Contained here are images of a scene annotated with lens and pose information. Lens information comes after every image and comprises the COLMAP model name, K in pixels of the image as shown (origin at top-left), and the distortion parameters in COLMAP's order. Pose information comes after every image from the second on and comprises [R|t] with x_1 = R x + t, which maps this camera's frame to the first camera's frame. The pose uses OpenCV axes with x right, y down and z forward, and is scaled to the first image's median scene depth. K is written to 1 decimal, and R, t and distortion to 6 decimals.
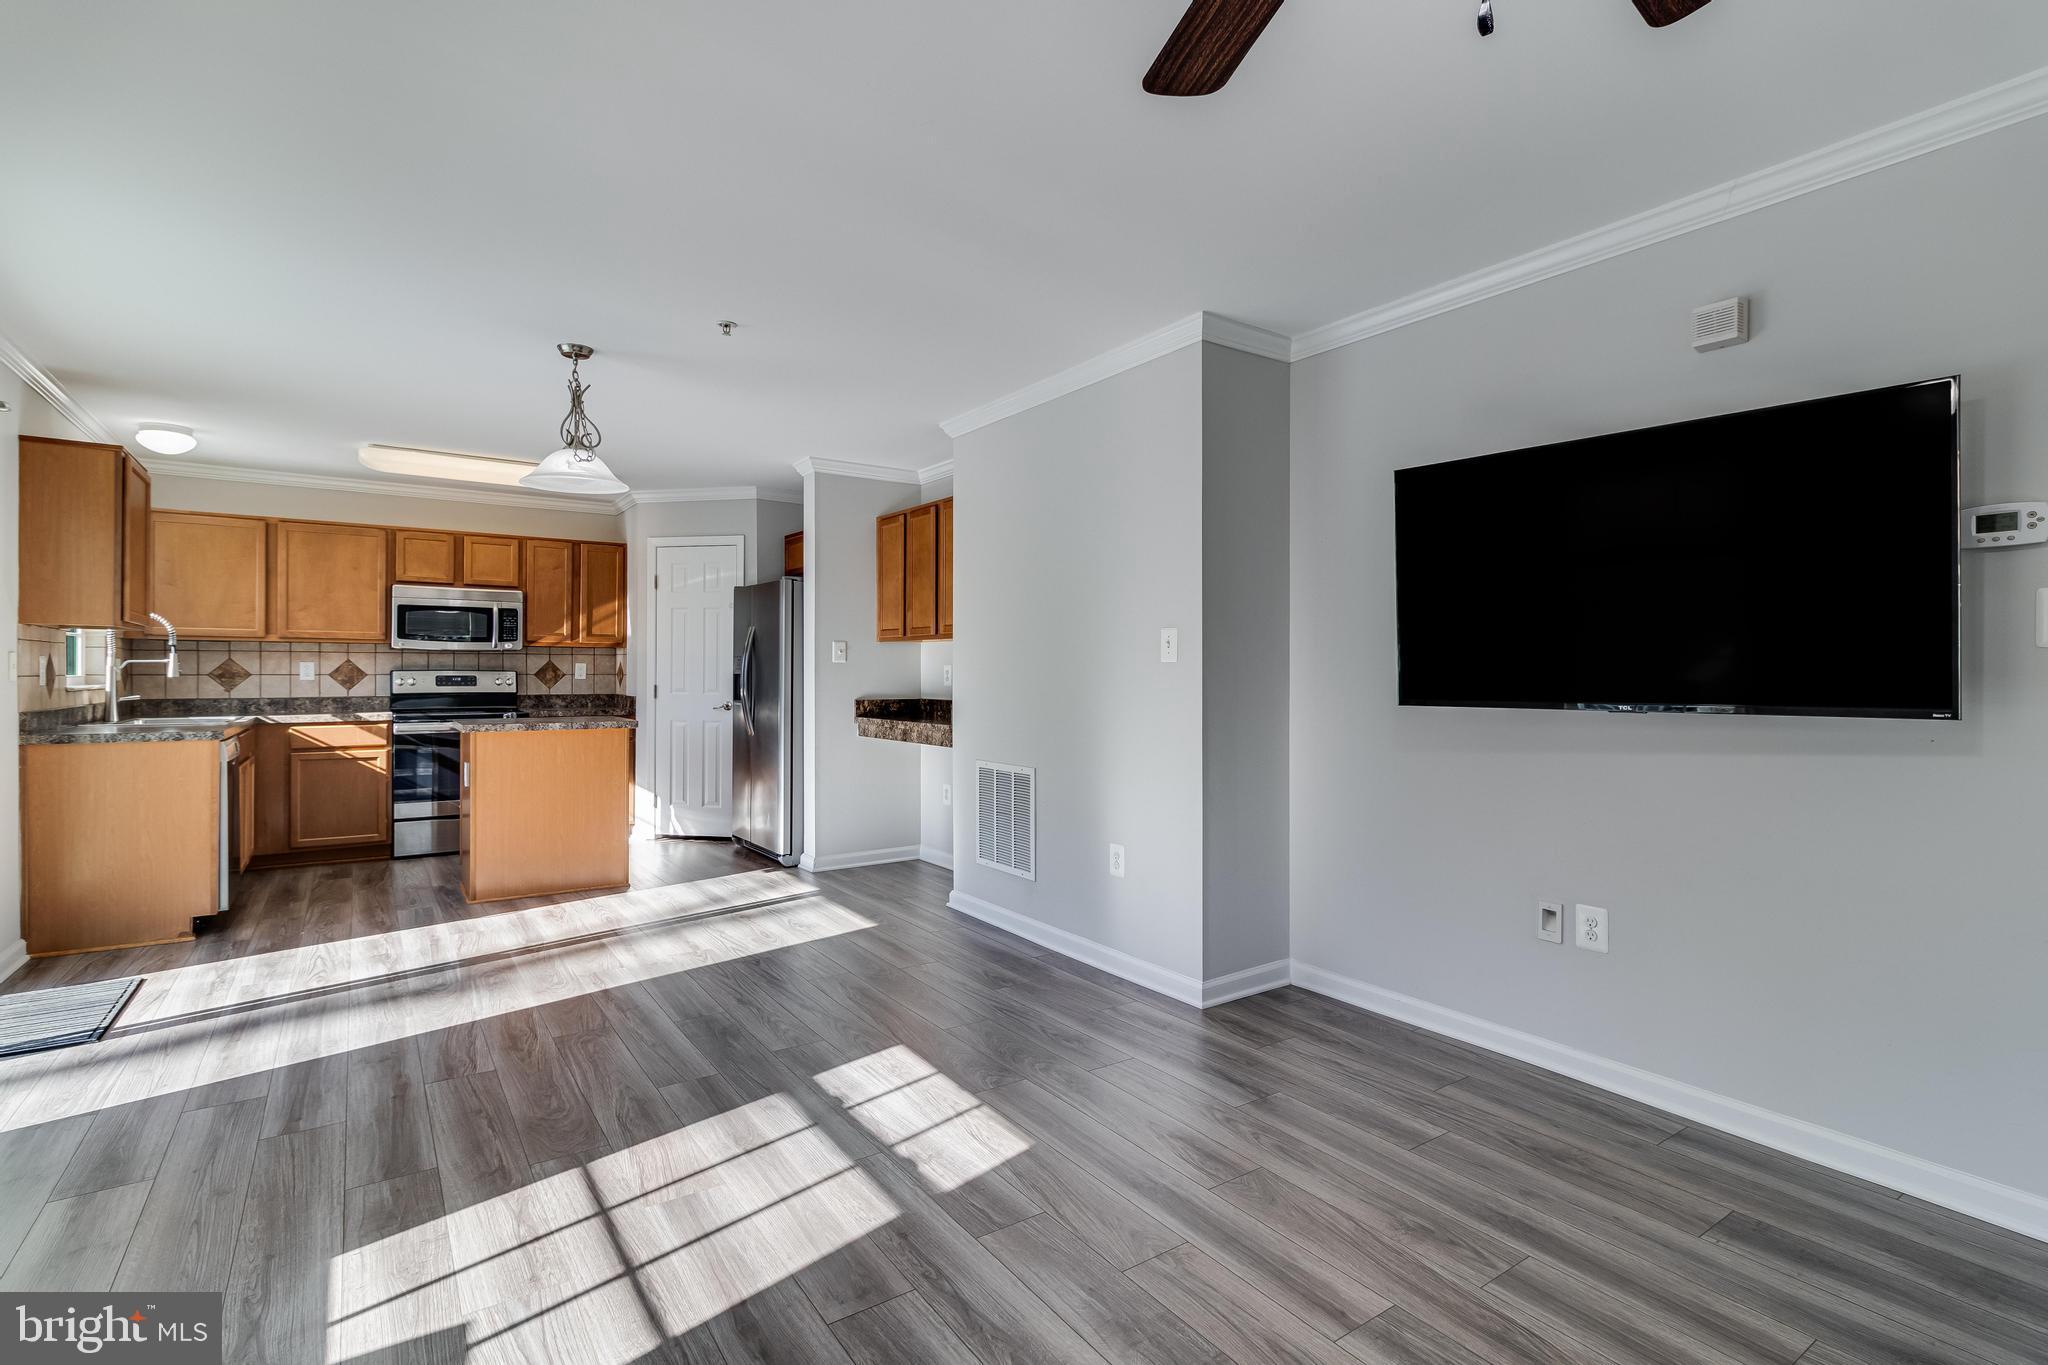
lens RADIAL K [[966.2, 0, 1029.1], [0, 966.2, 674.9], [0, 0, 1]] dist [0.004685, 0.001239]
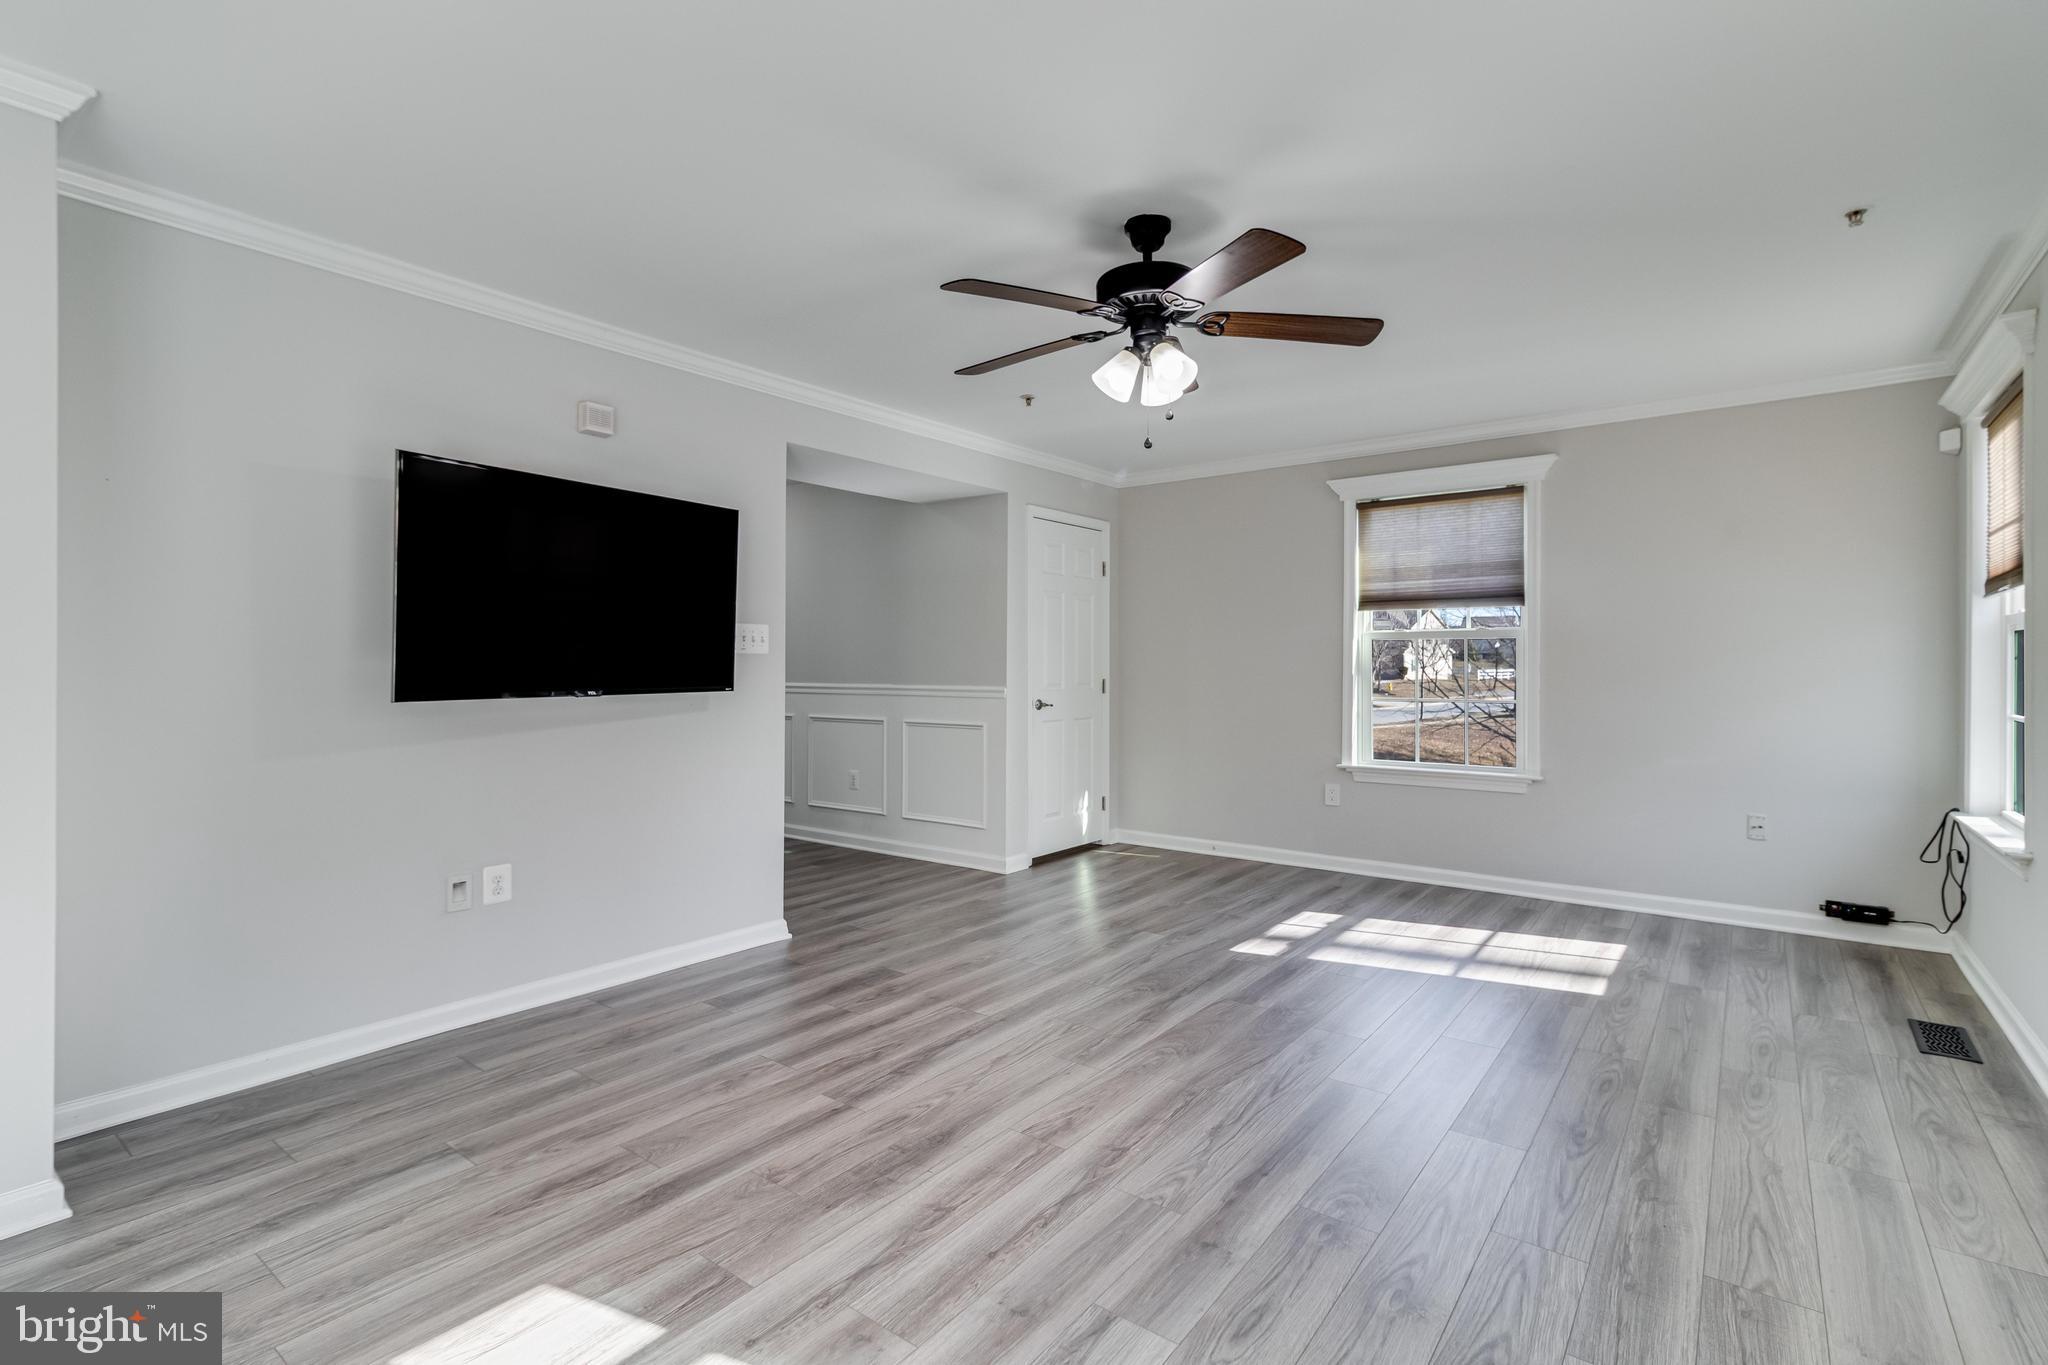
lens RADIAL K [[947.9, 0, 1031.8], [0, 947.9, 665.2], [0, 0, 1]] dist [0.002689, 0.000227]
pose [[-0.309285, -0.002024, 0.950967, -0.332819], [0.002508, 0.999993, 0.002944, -0.002729], [-0.950966, 0.003296, -0.309278, 0.345220]]
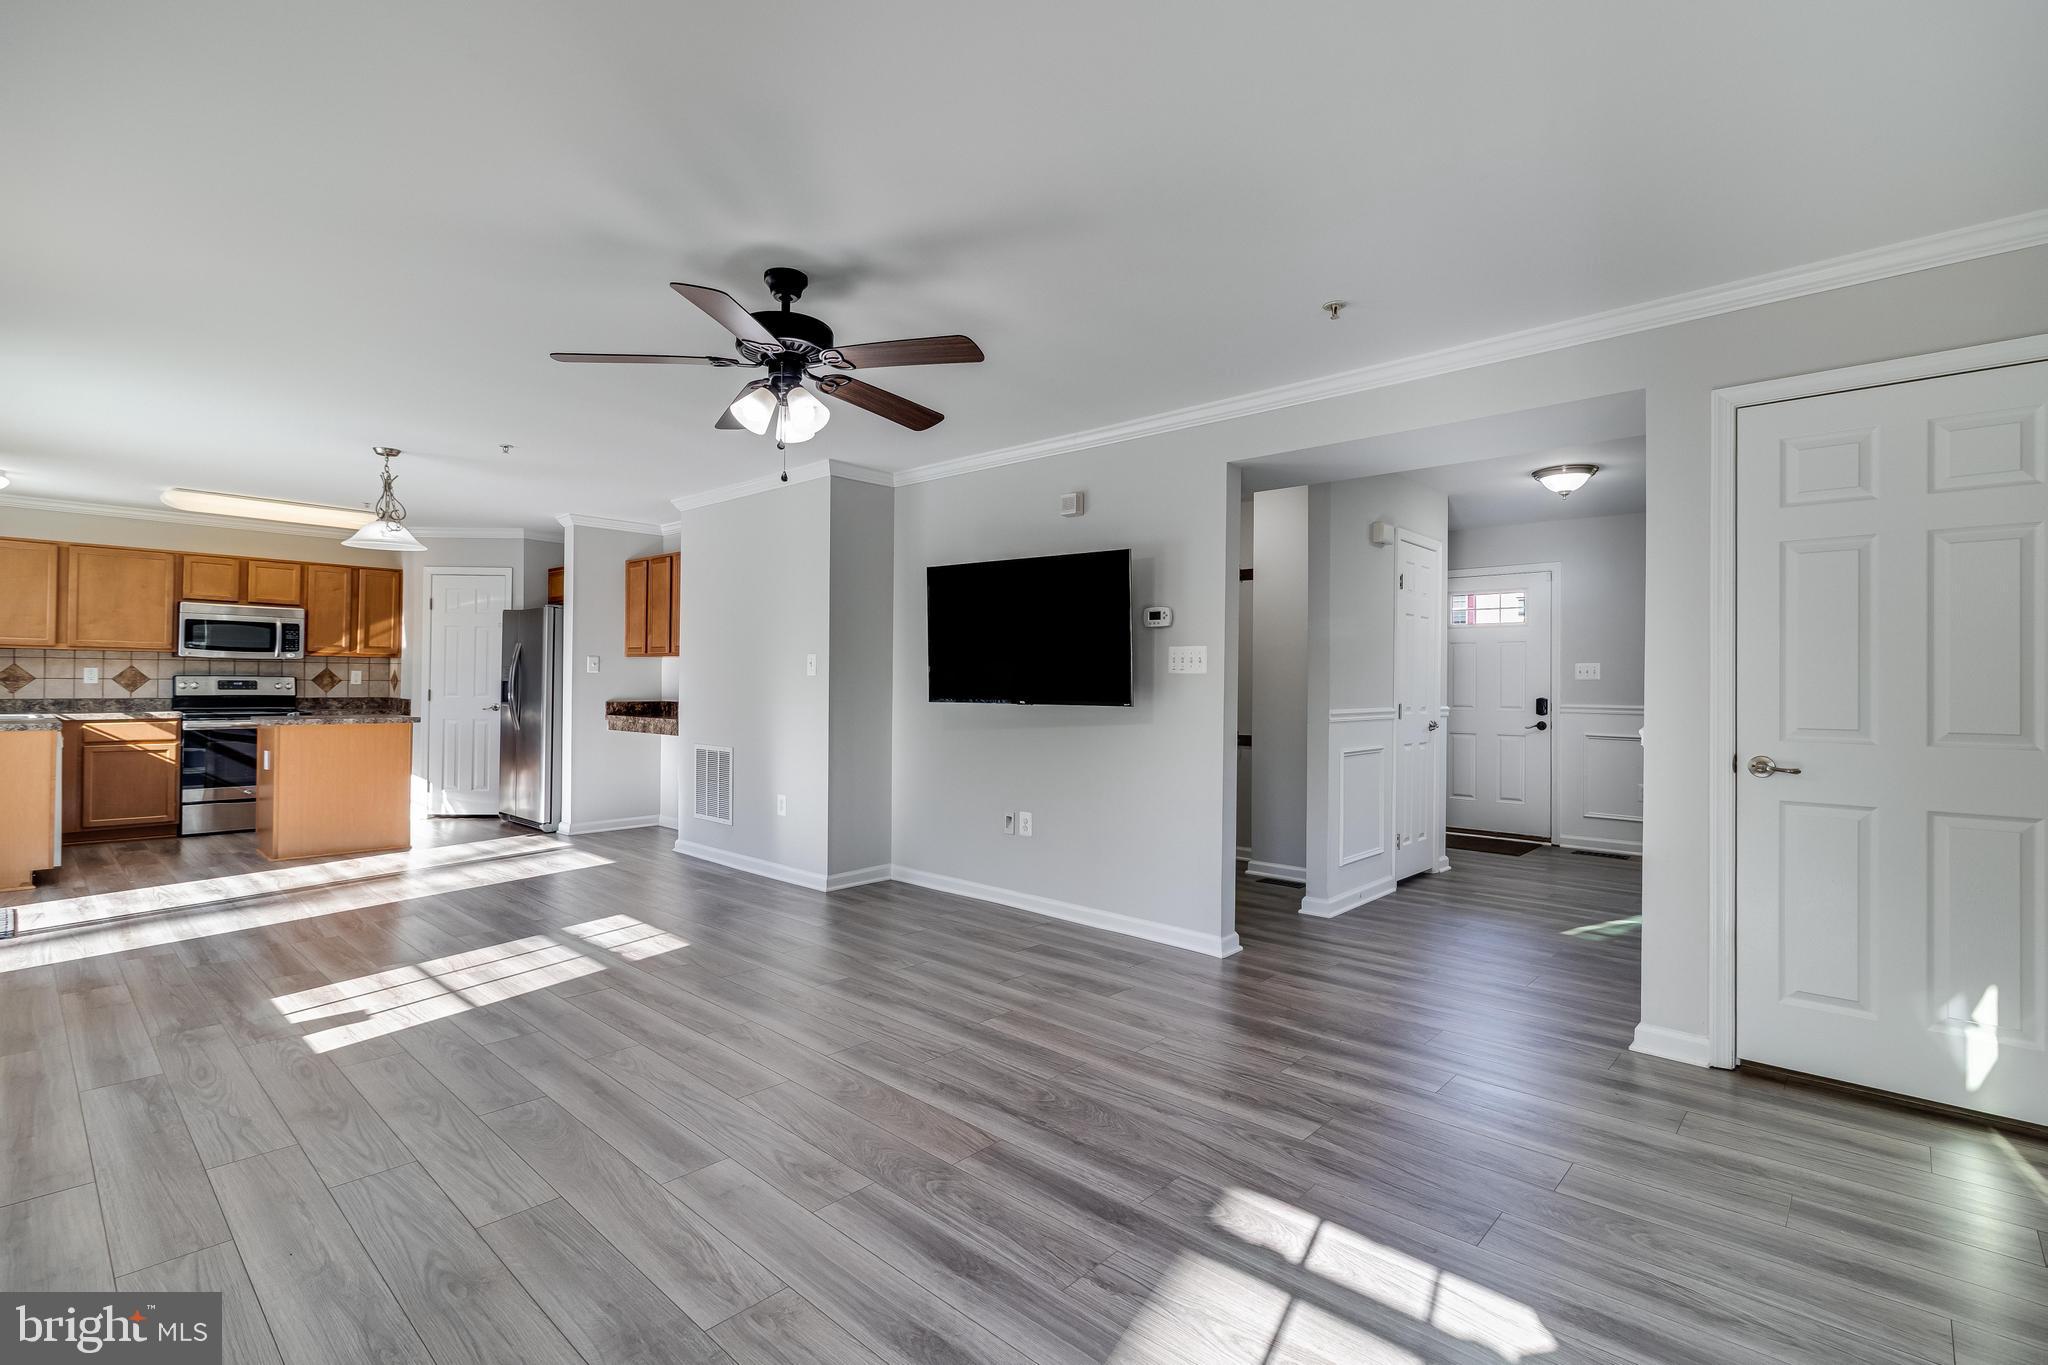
lens RADIAL K [[942.9, 0, 1027.3], [0, 942.9, 677.7], [0, 0, 1]] dist [0.001751, -0.000160]
pose [[0.975692, 0.008733, 0.218972, 0.090351], [-0.007022, 0.999938, -0.008588, 0.000582], [-0.219033, 0.006841, 0.975693, -0.342001]]
